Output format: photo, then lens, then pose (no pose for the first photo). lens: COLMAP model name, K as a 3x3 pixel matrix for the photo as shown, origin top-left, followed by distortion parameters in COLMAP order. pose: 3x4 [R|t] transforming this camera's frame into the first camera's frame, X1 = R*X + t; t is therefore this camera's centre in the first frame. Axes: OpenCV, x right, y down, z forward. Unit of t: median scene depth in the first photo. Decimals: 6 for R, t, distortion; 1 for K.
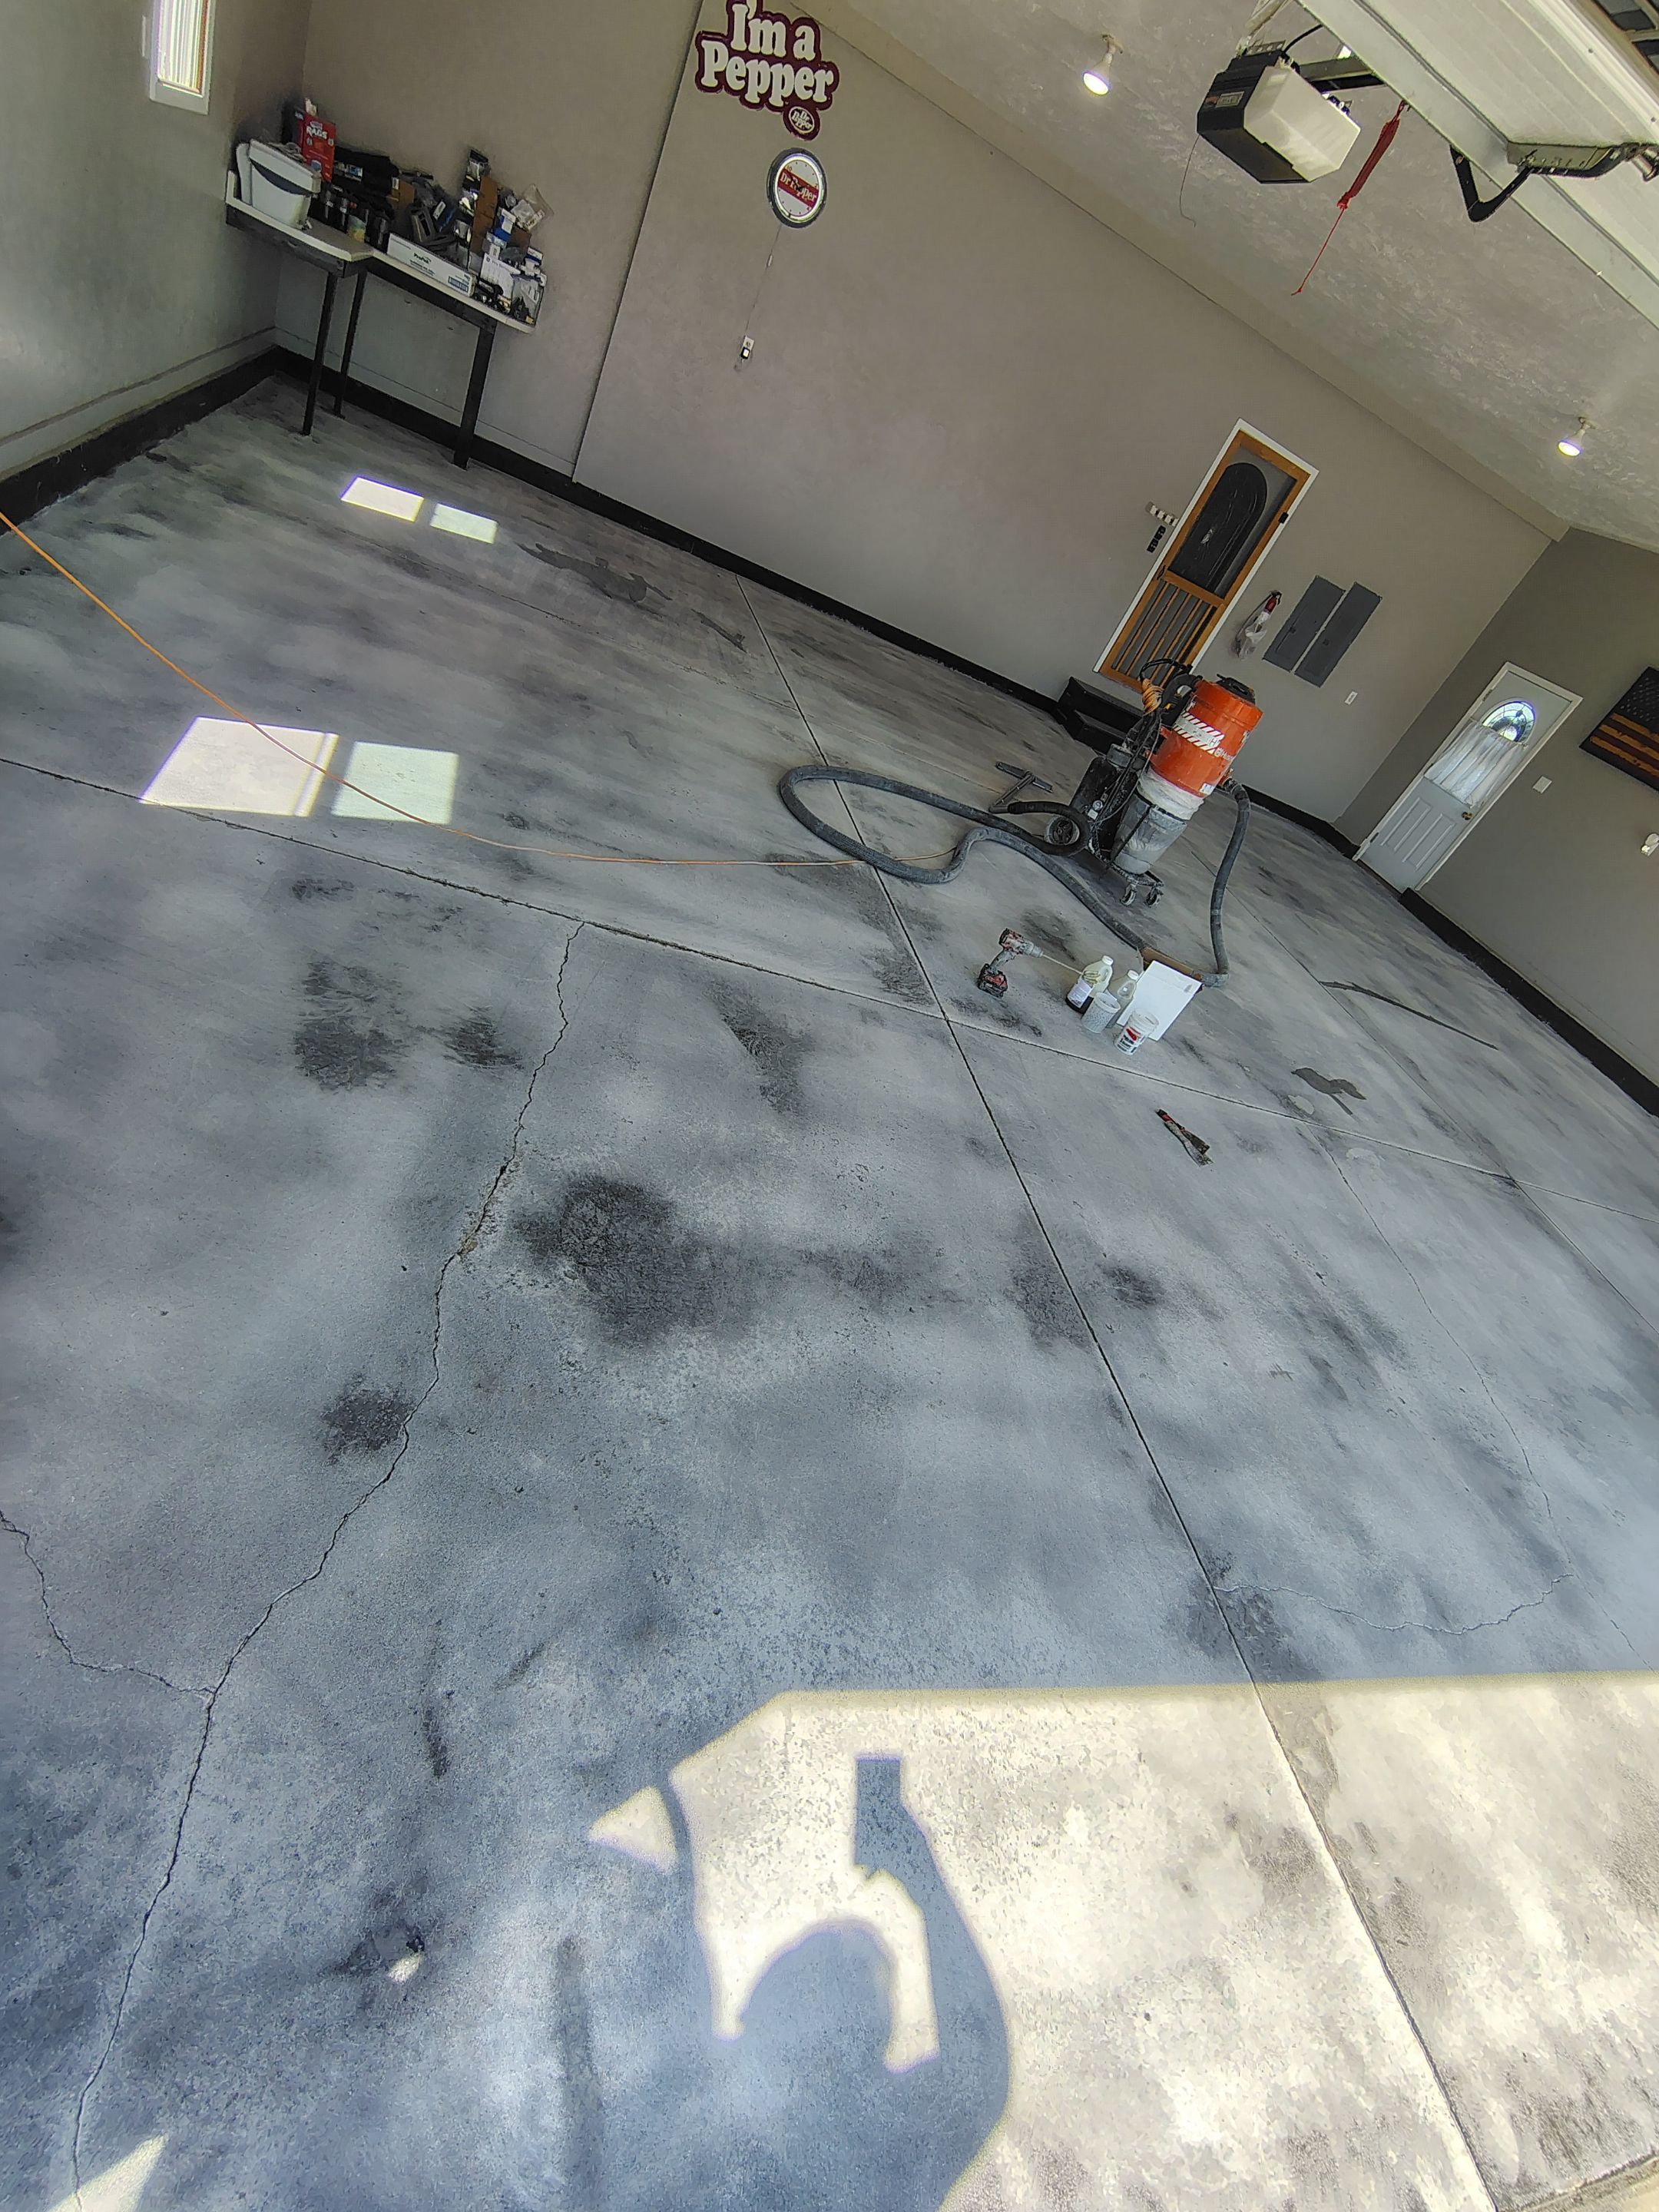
lens RADIAL K [[1039.2, 0, 823.5], [0, 1039.2, 1094.9], [0, 0, 1]] dist [-0.010493, 0.005201]
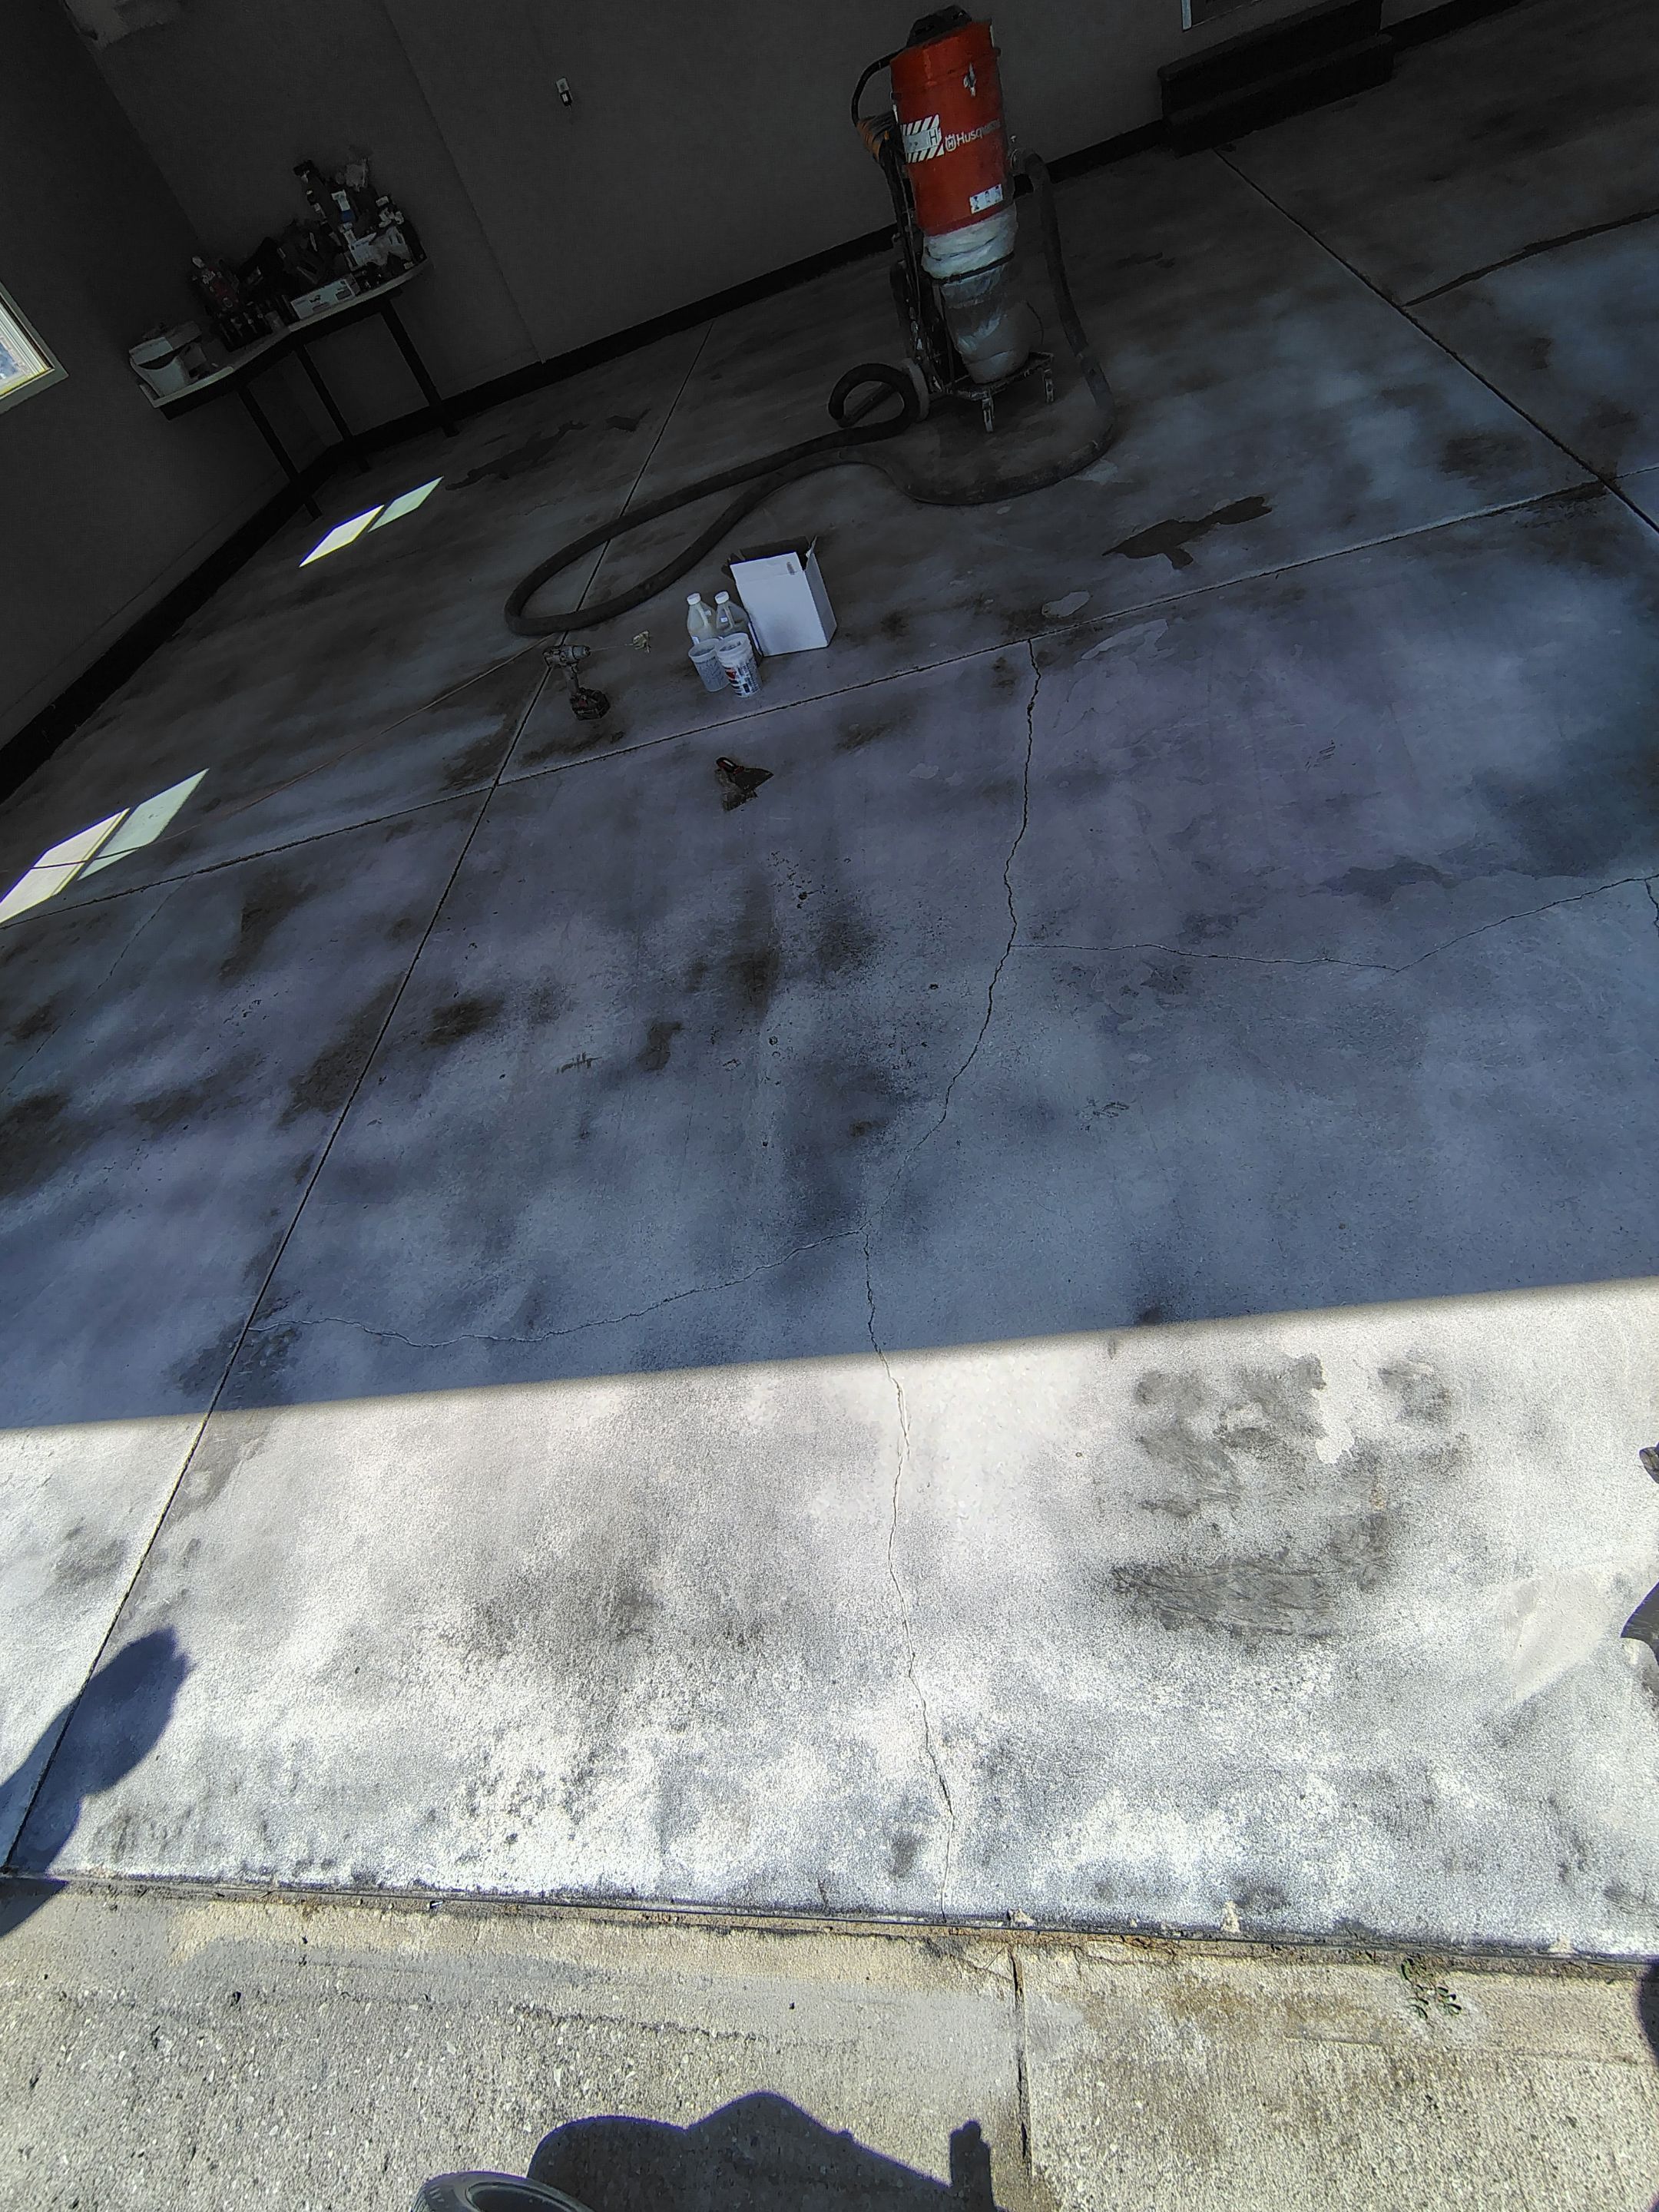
lens RADIAL K [[1039.2, 0, 818.4], [0, 1039.2, 1099.7], [0, 0, 1]] dist [-0.010493, 0.005201]
pose [[0.705568, -0.258288, -0.659895, 1.441692], [0.385781, 0.921127, 0.051946, 0.419931], [0.594430, -0.291227, 0.749560, 0.622217]]
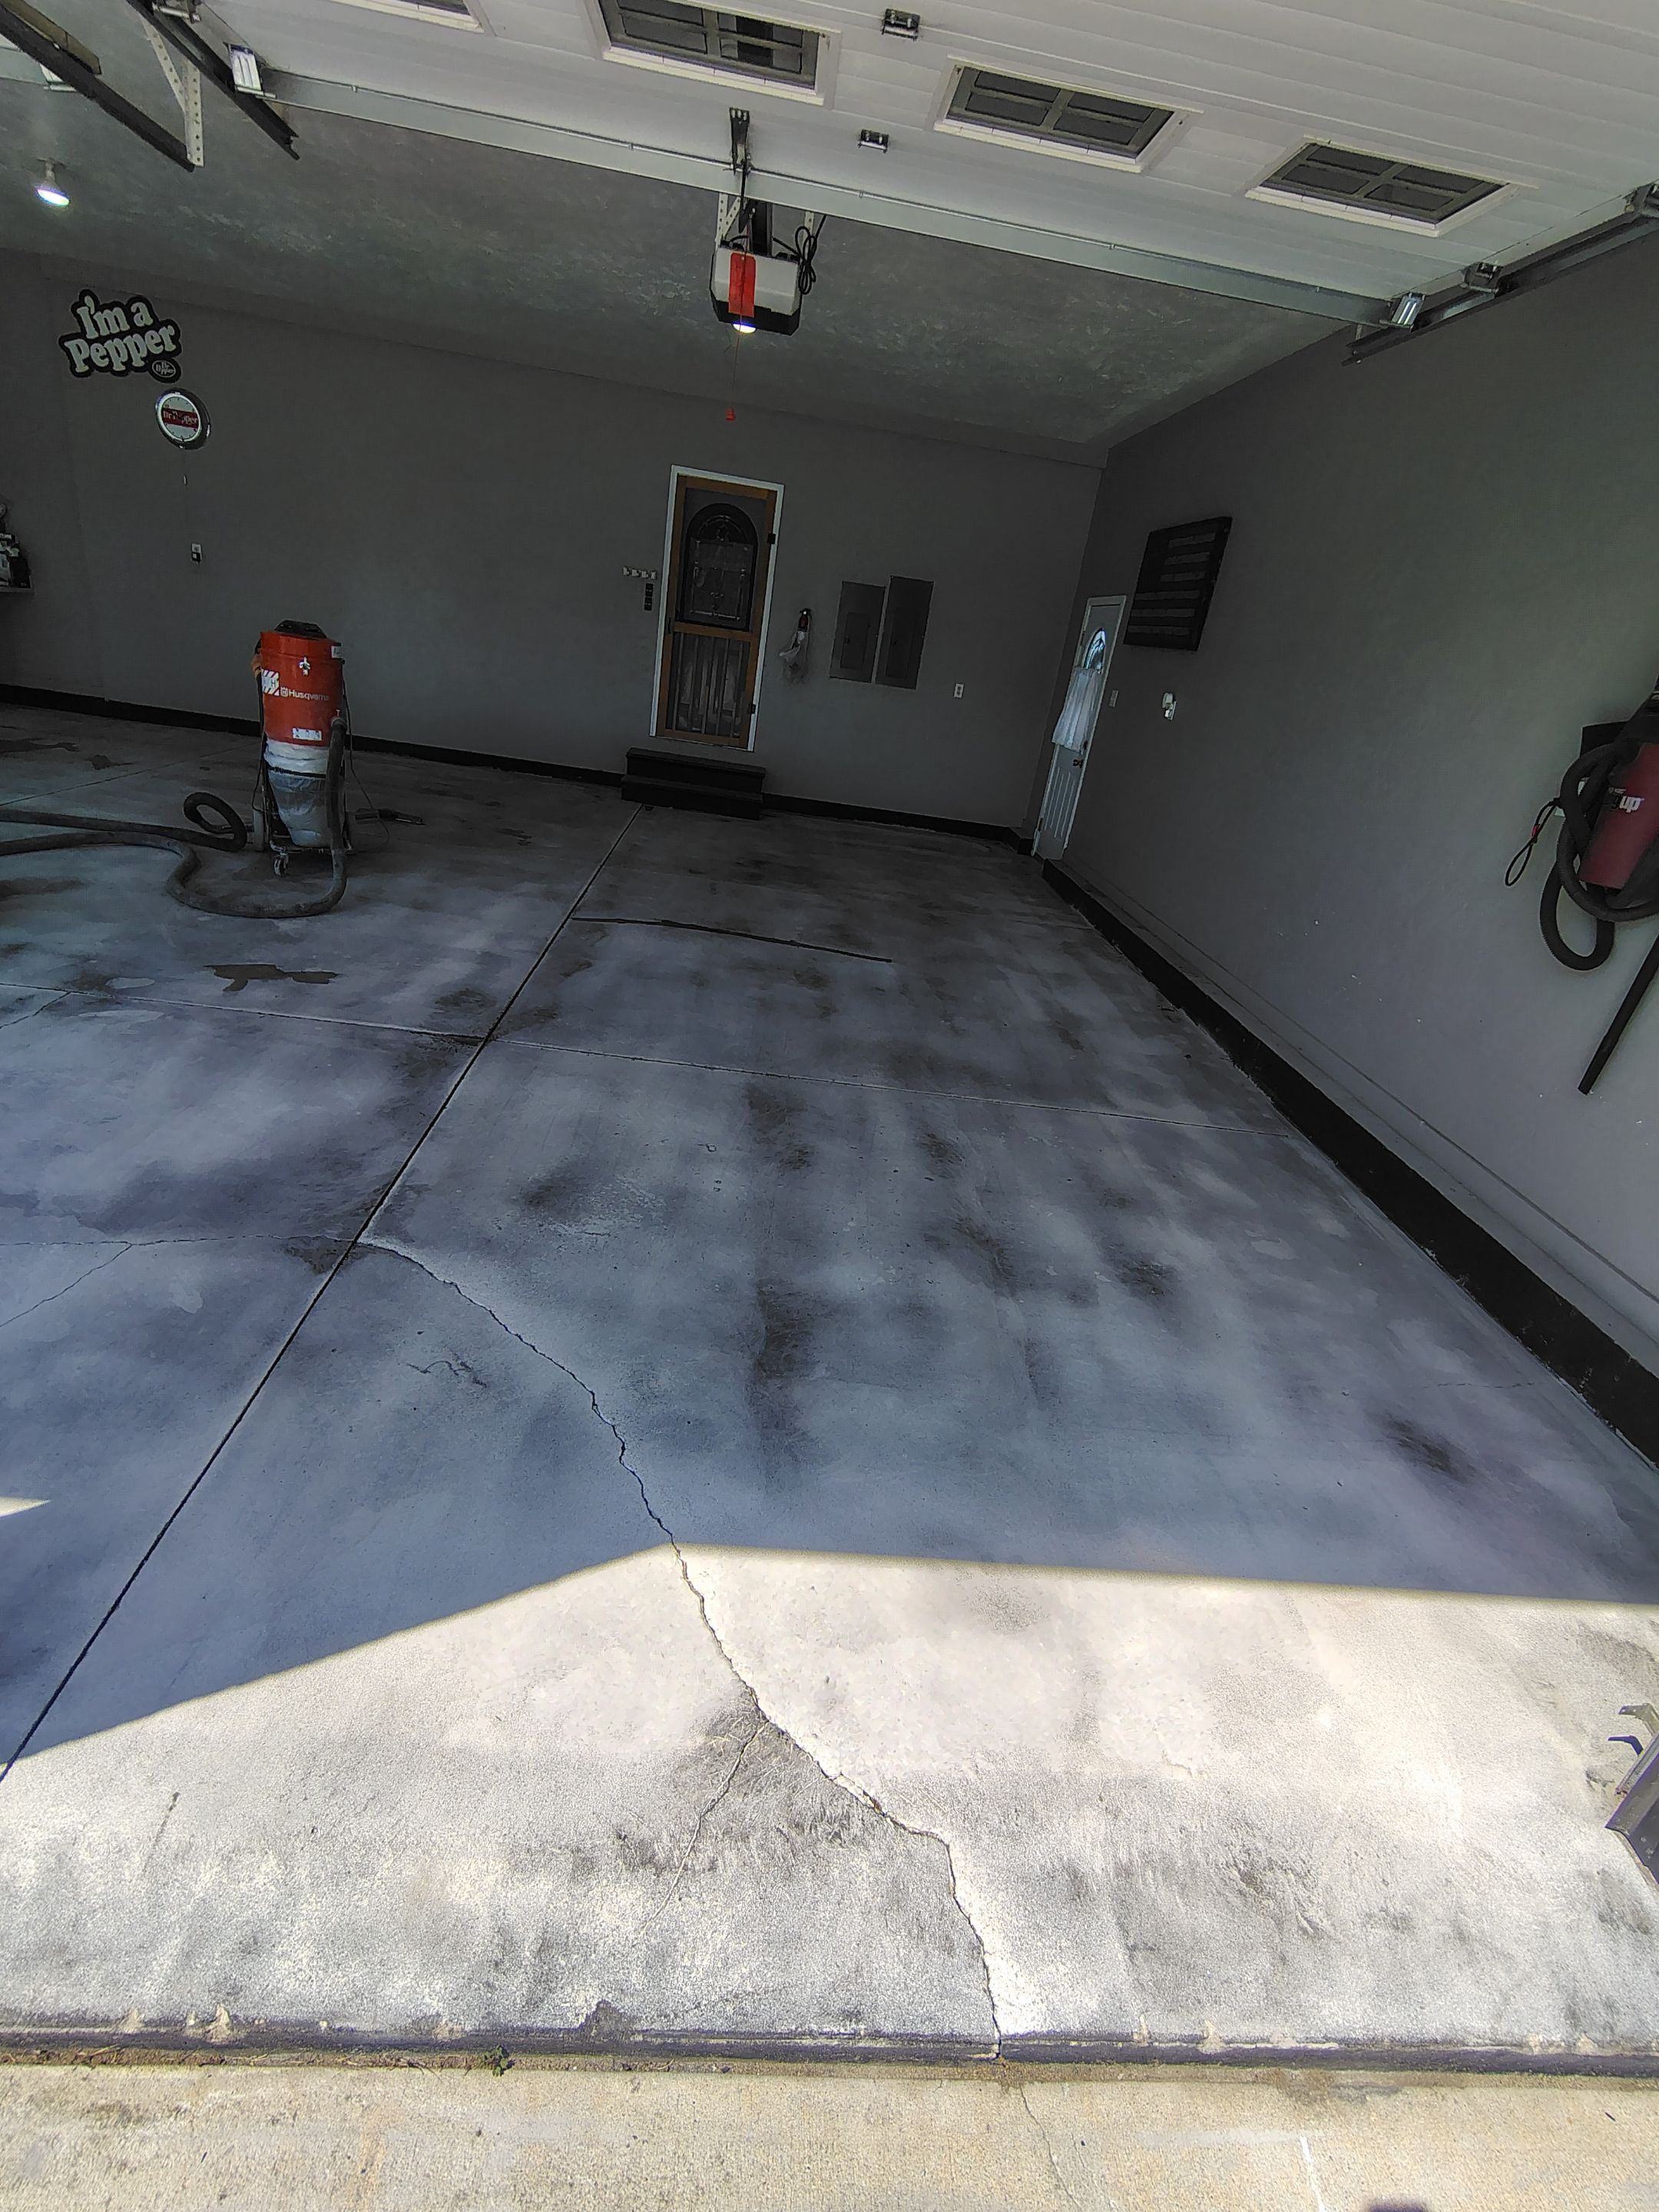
lens RADIAL K [[1039.2, 0, 824.0], [0, 1039.2, 1095.3], [0, 0, 1]] dist [-0.010493, 0.005201]
pose [[0.948362, -0.195173, -0.250034, 2.417155], [0.128741, 0.957278, -0.258929, 0.782809], [0.289888, 0.213369, 0.932973, 0.816326]]
